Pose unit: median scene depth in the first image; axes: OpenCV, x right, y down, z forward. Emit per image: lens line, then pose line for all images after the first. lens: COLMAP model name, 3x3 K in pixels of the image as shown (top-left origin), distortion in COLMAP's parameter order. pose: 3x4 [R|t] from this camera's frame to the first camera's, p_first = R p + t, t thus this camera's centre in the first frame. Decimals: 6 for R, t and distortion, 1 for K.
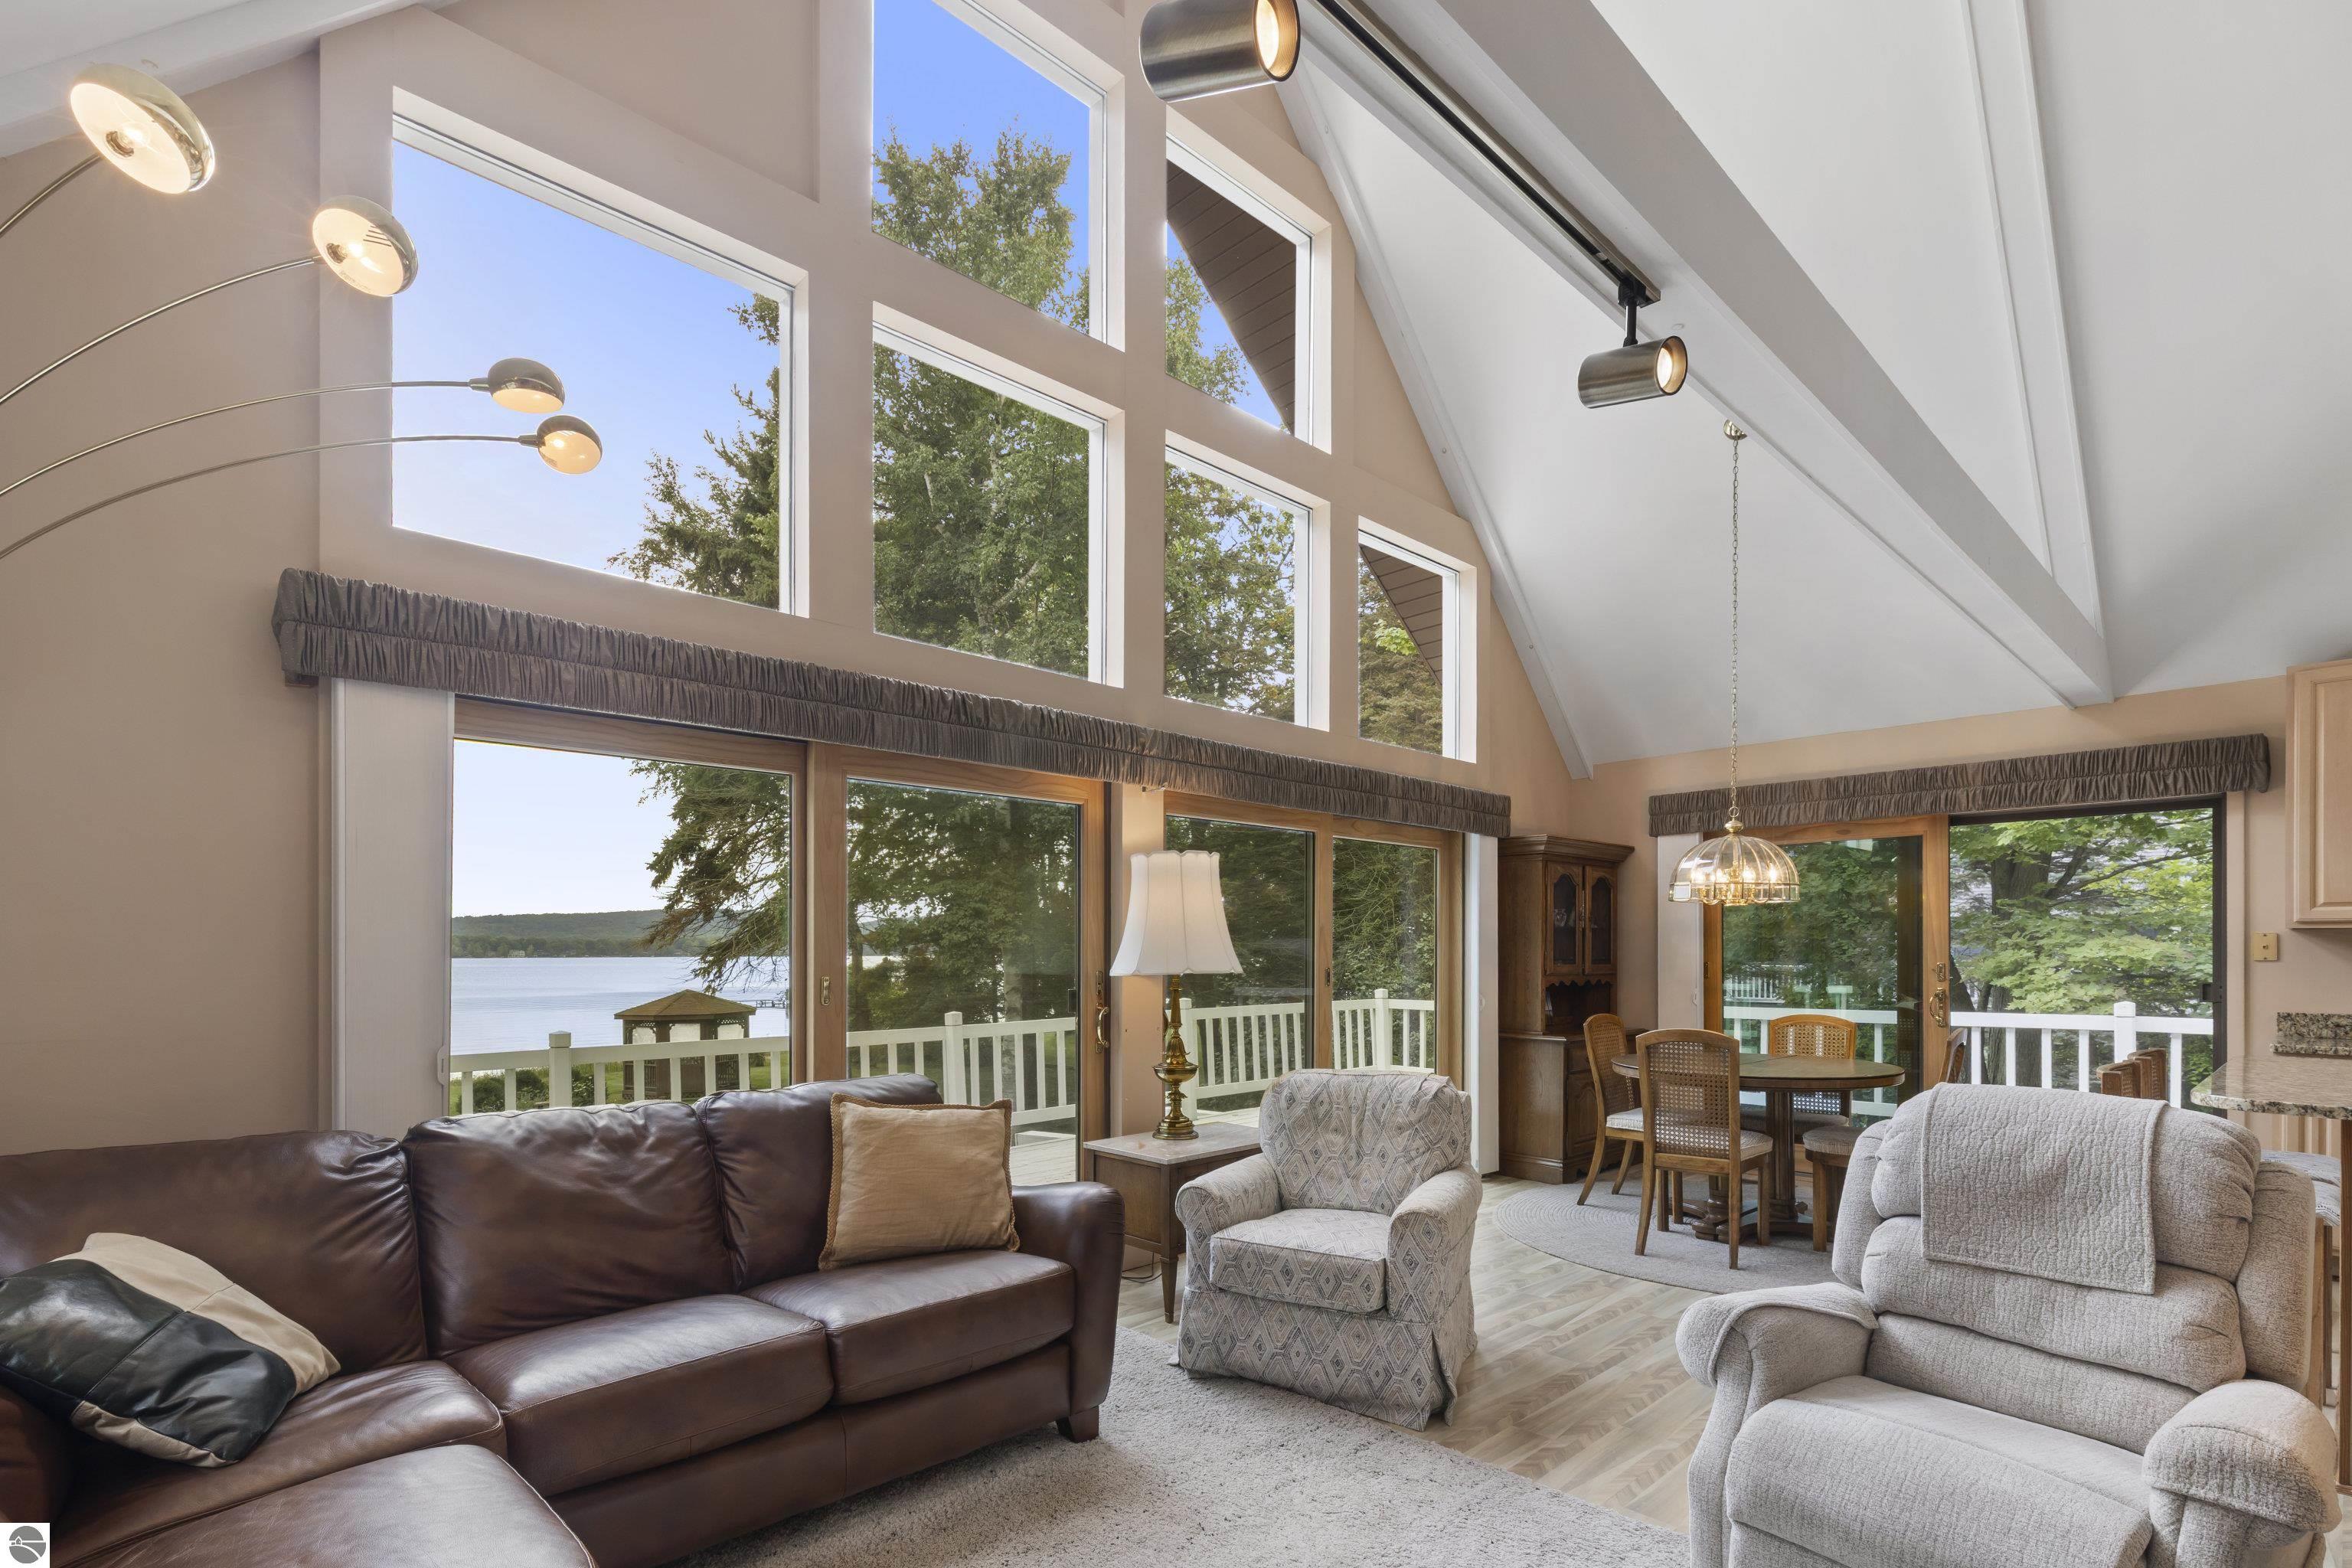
lens RADIAL K [[1068.6, 0, 1197.9], [0, 1068.6, 920.5], [0, 0, 1]] dist [0.004201, -0.000697]
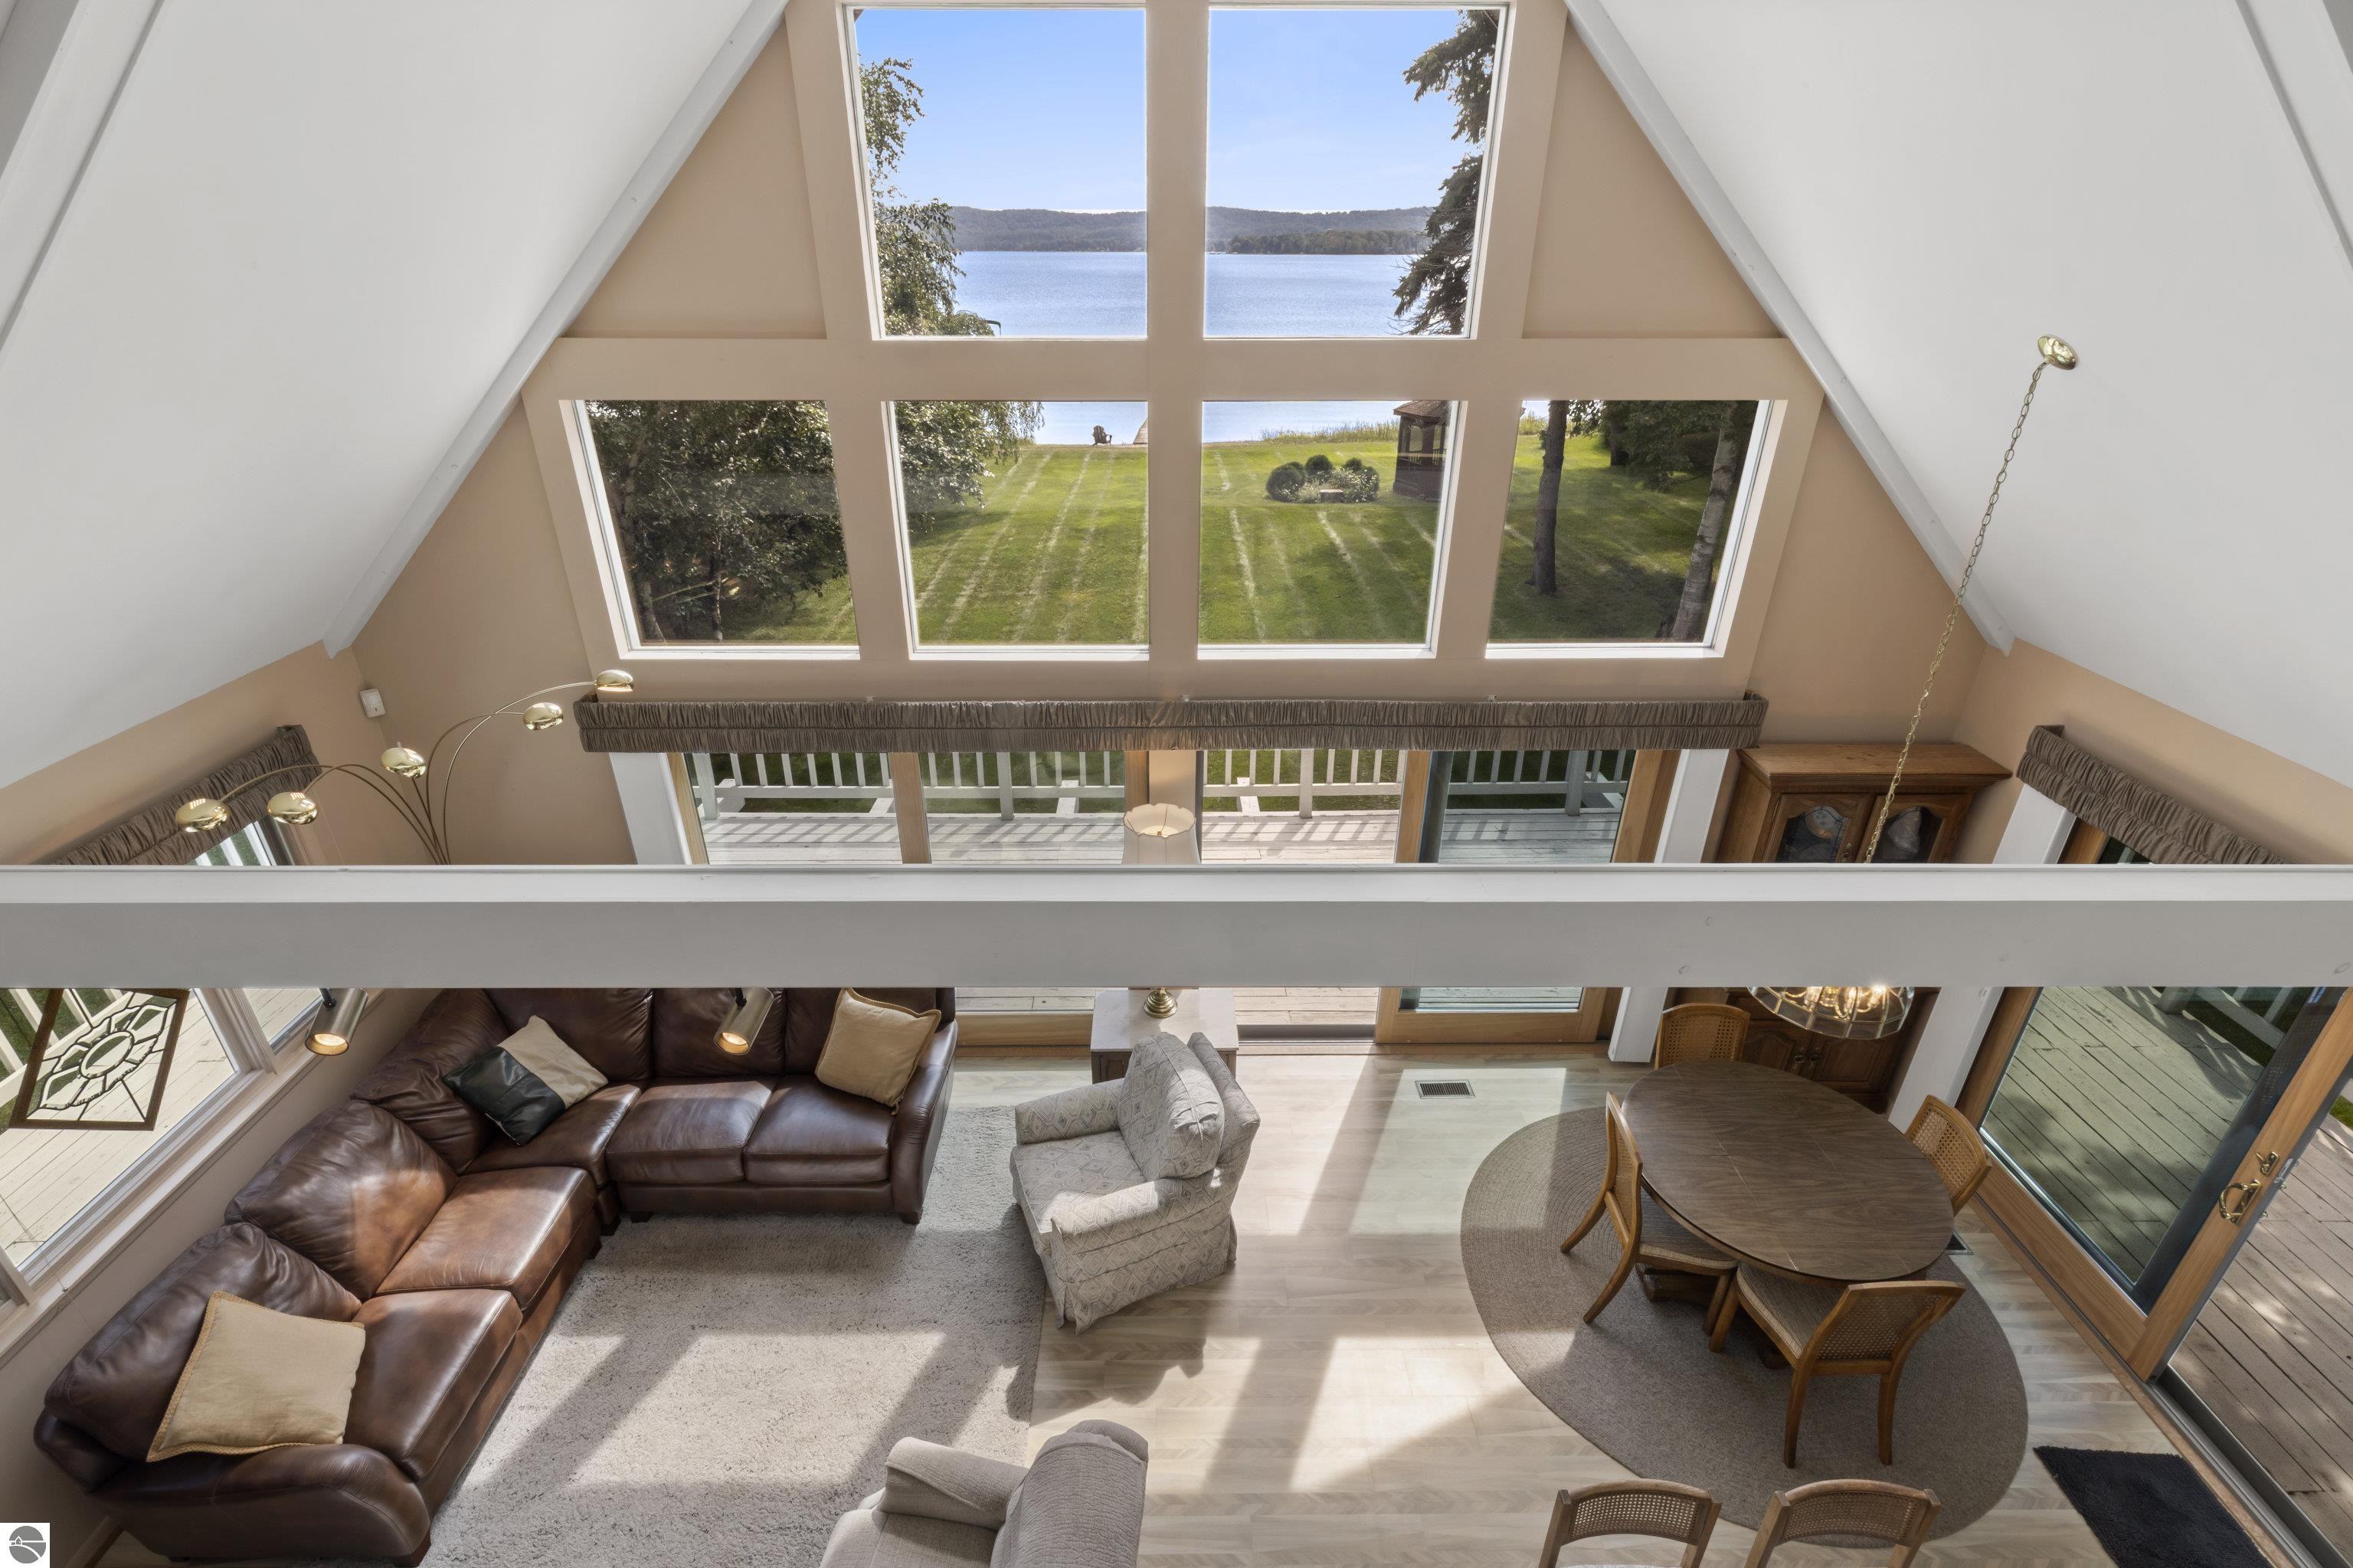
lens RADIAL K [[1069.1, 0, 1175.9], [0, 1069.1, 790.5], [0, 0, 1]] dist [0.004201, -0.000697]
pose [[0.746261, 0.293054, -0.597674, 0.450090], [-0.003139, 0.899415, 0.437085, -0.396051], [0.665646, -0.324304, 0.672118, 0.139982]]
